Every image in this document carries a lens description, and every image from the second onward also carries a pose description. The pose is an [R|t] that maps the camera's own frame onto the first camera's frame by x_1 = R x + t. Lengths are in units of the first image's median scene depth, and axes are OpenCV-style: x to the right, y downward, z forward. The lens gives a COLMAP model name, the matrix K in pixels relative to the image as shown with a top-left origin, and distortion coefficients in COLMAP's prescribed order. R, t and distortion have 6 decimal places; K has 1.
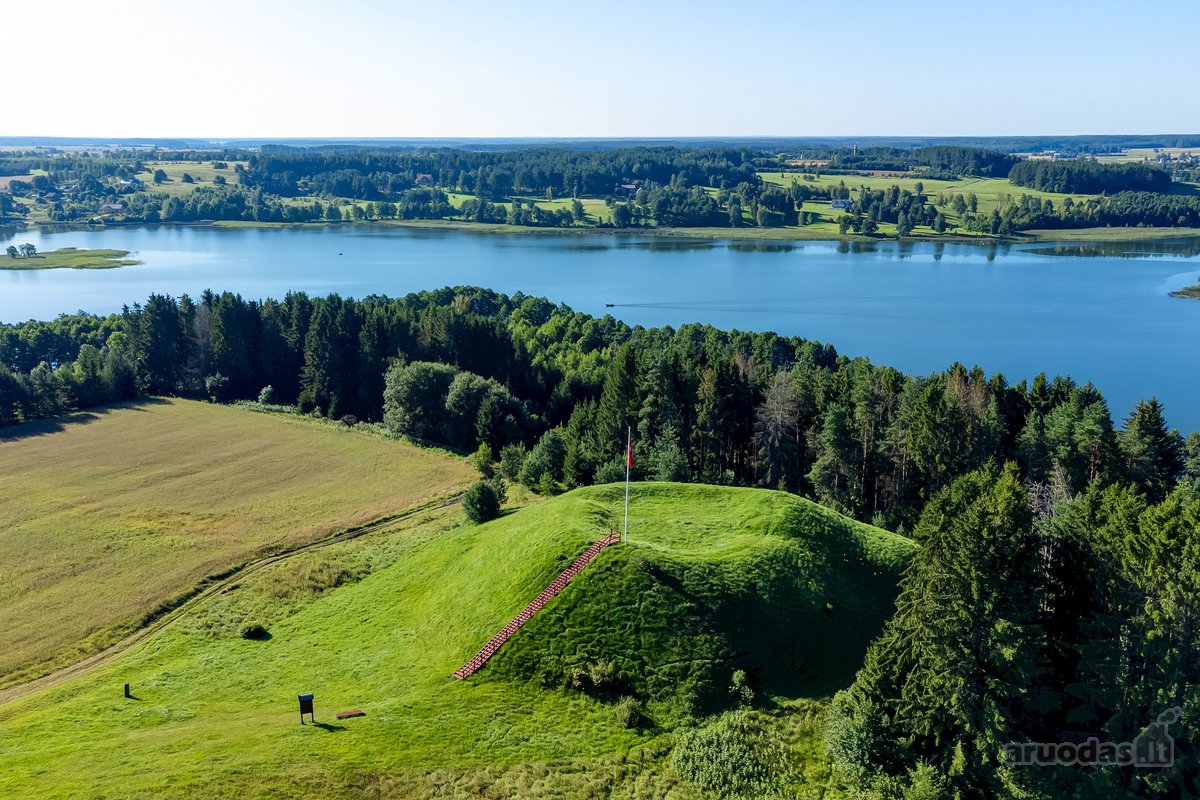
lens RADIAL K [[1095.1, 0, 565.2], [0, 1095.1, 397.3], [0, 0, 1]] dist [-0.030418, 0.102254]
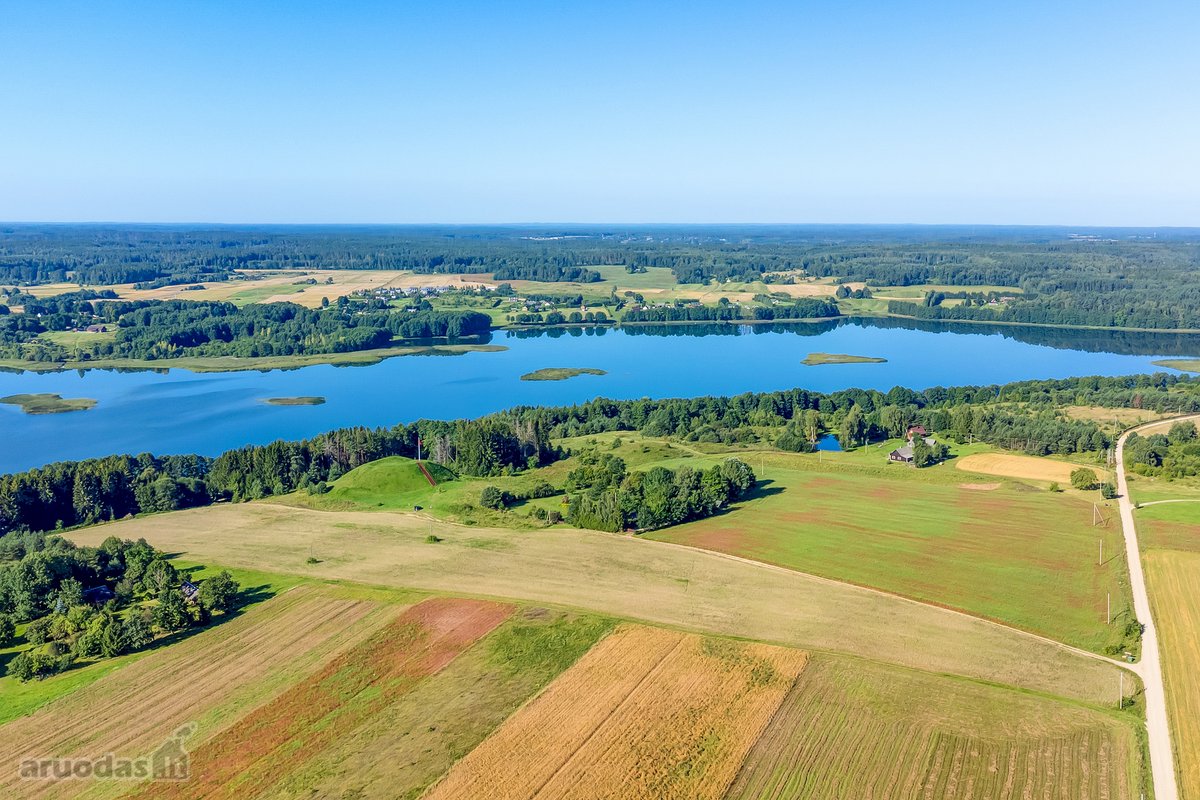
lens RADIAL K [[1115.2, 0, 646.2], [0, 1115.2, 400.4], [0, 0, 1]] dist [-0.000449, 0.078804]
pose [[0.150909, -0.150772, 0.976982, -0.534034], [0.225347, 0.967526, 0.114505, -0.055046], [-0.962520, 0.202880, 0.179984, -0.107622]]
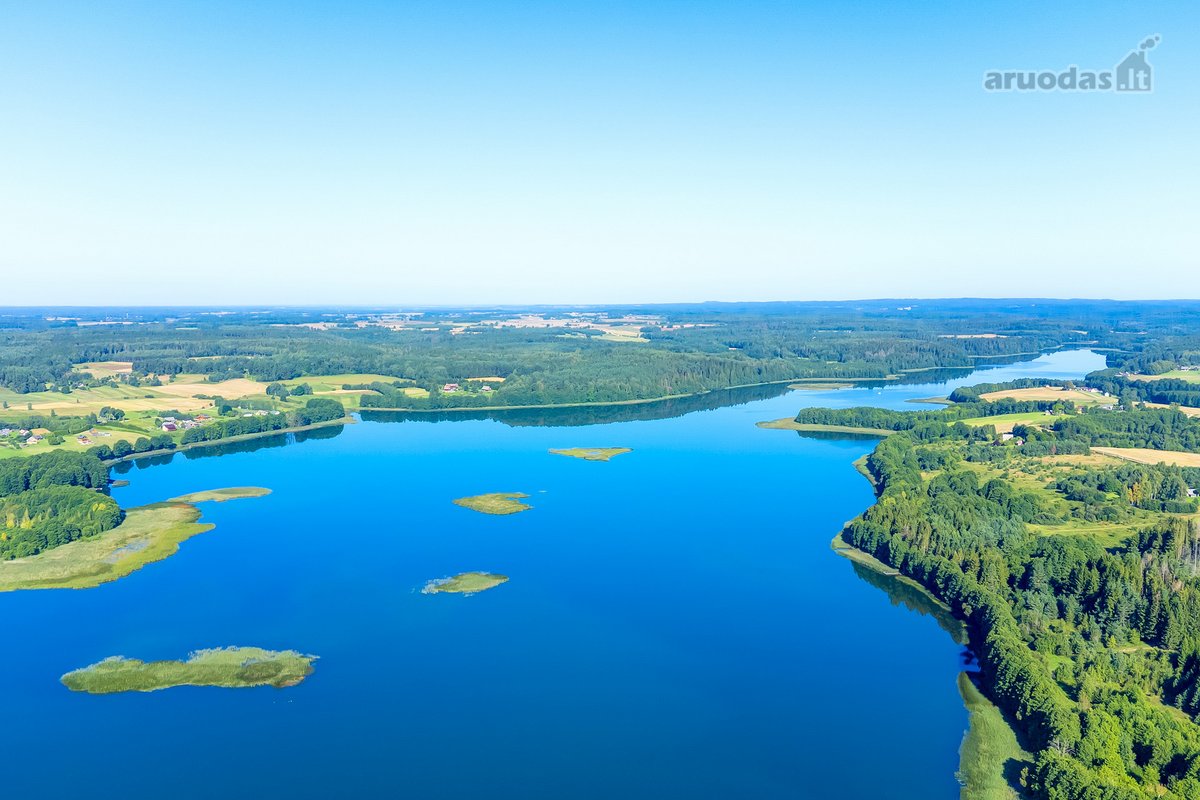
lens RADIAL K [[1099.0, 0, 599.1], [0, 1099.0, 356.9], [0, 0, 1]] dist [0.007198, 0.015496]
pose [[-0.683103, -0.030329, 0.729692, -0.181662], [0.176242, 0.962762, 0.205005, -0.294599], [-0.708738, 0.268642, -0.652321, 0.764871]]
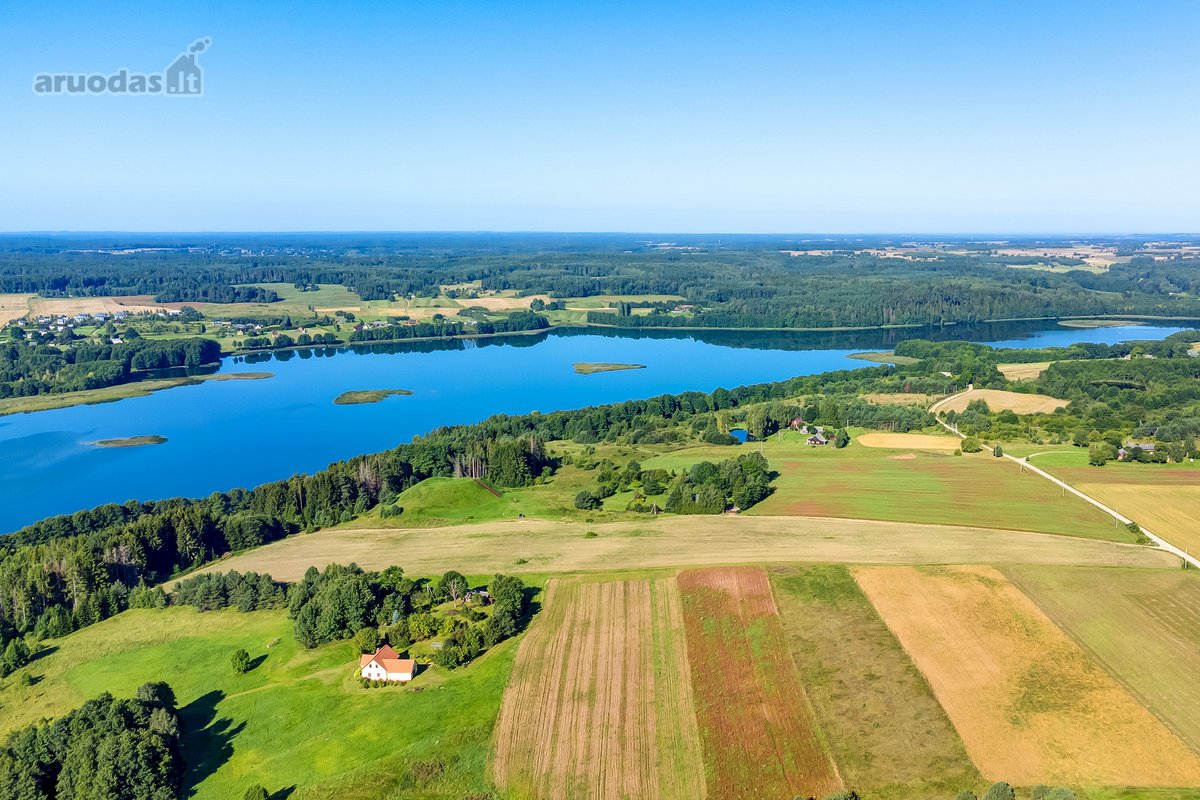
lens RADIAL K [[1102.0, 0, 684.1], [0, 1102.0, 399.7], [0, 0, 1]] dist [0.002470, 0.064777]
pose [[-0.253327, -0.141823, 0.956928, -0.633110], [0.227914, 0.952600, 0.201517, -0.130293], [-0.940149, 0.269147, -0.208996, 0.122010]]
